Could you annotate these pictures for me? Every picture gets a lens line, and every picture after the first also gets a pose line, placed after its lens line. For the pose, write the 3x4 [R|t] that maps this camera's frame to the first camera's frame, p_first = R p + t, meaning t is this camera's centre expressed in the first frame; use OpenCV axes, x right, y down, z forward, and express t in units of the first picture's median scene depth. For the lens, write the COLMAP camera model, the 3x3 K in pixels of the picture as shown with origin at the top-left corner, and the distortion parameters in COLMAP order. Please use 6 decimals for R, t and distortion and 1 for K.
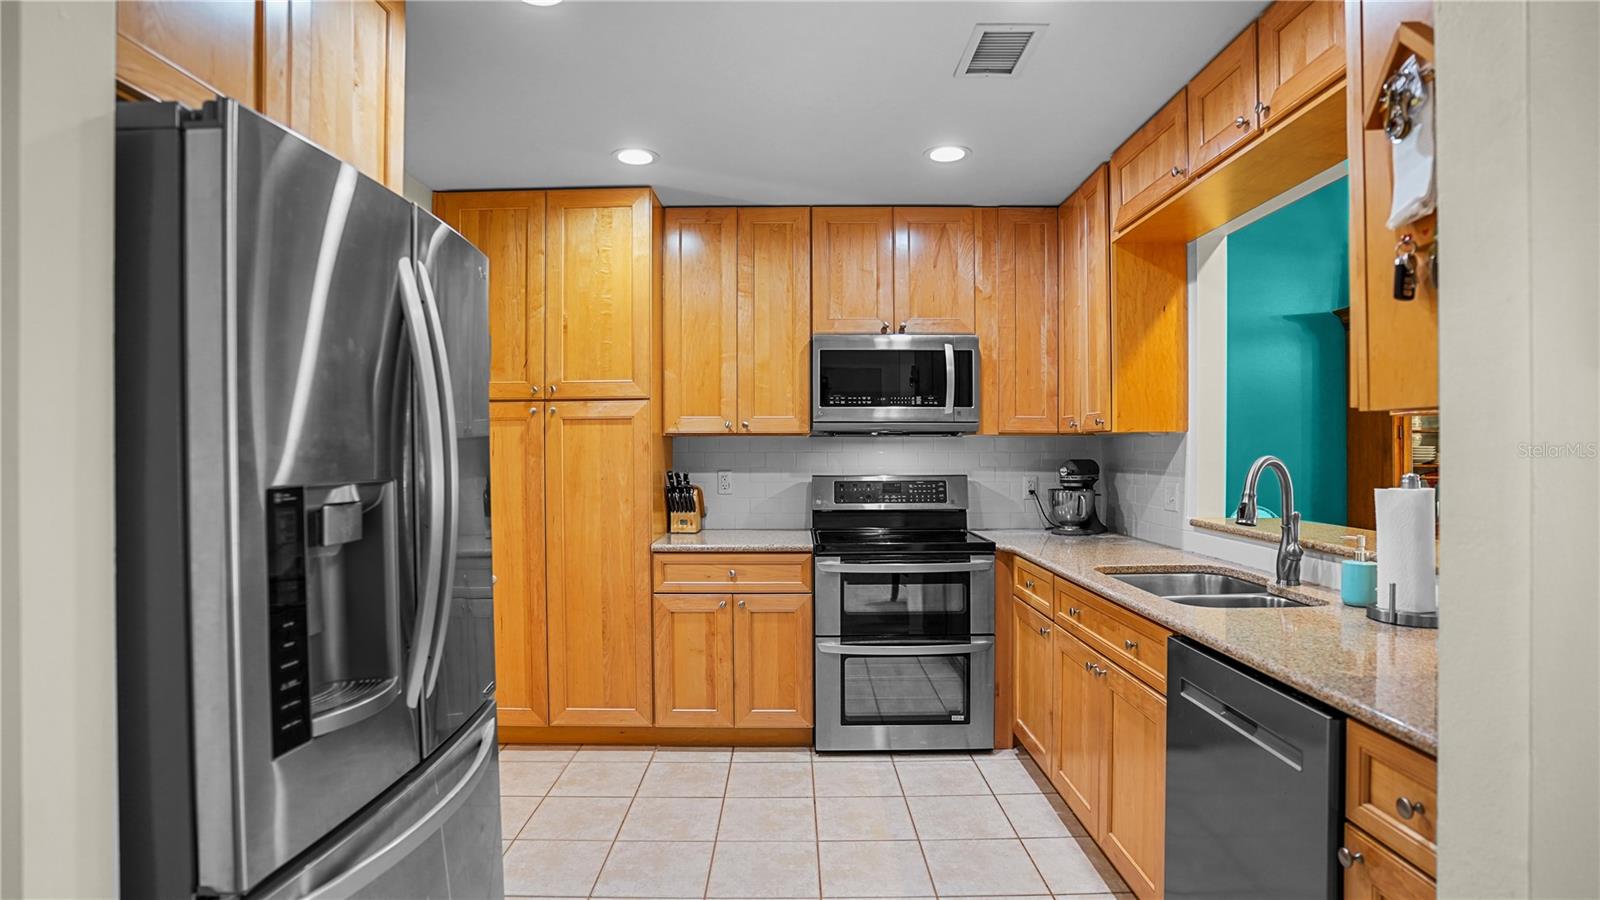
lens RADIAL K [[801.8, 0, 795.0], [0, 801.8, 440.6], [0, 0, 1]] dist [-0.078147, 0.039737]
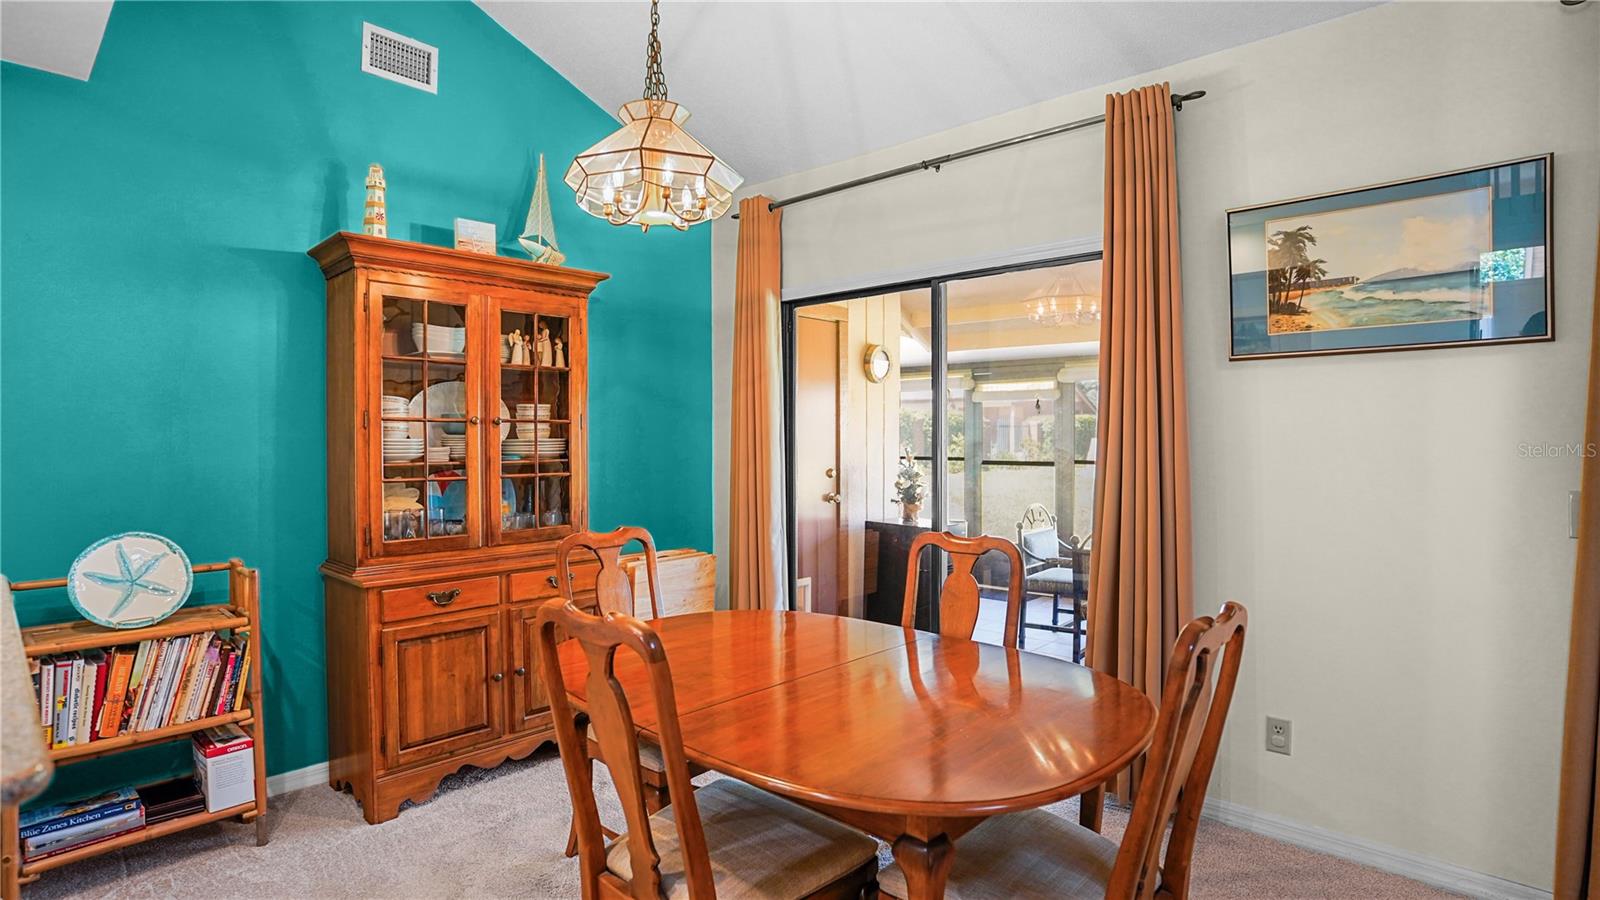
lens RADIAL K [[786.5, 0, 795.8], [0, 786.5, 442.6], [0, 0, 1]] dist [-0.086663, 0.041444]
pose [[0.670613, -0.007017, 0.741774, 0.502358], [-0.005556, 0.999880, 0.014482, -0.005524], [-0.741786, -0.013833, 0.670494, 0.218988]]
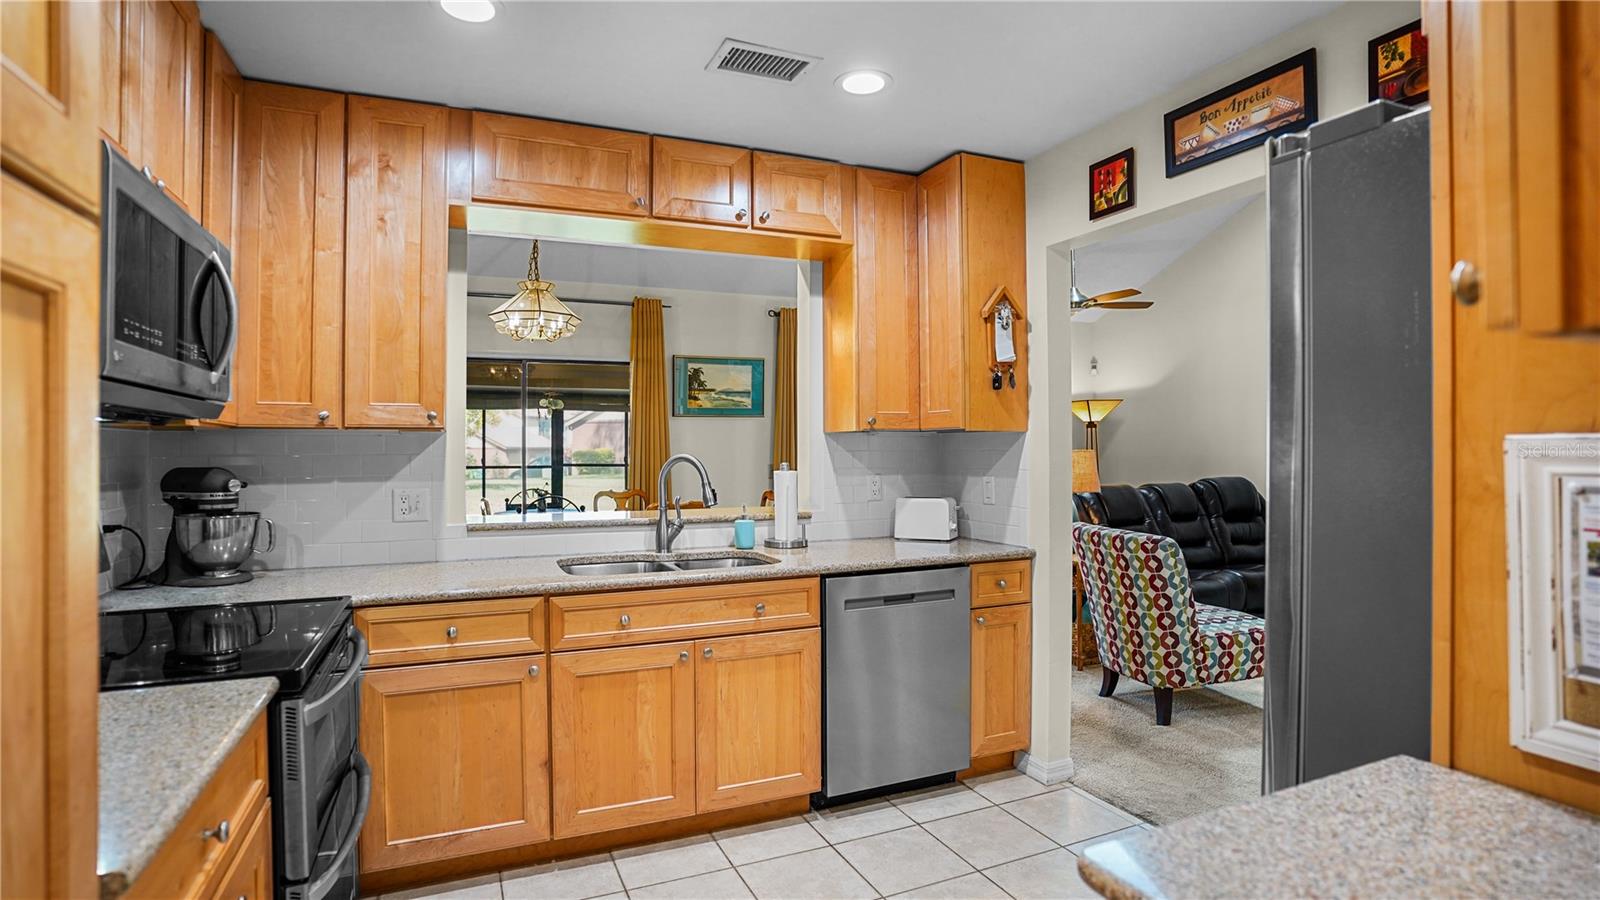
lens RADIAL K [[801.8, 0, 795.0], [0, 801.8, 440.6], [0, 0, 1]] dist [-0.078147, 0.039737]
pose [[-0.407213, 0.013372, 0.913235, -0.432676], [-0.004107, 0.999856, -0.016472, 0.010787], [-0.913324, -0.010459, -0.407099, 0.851702]]
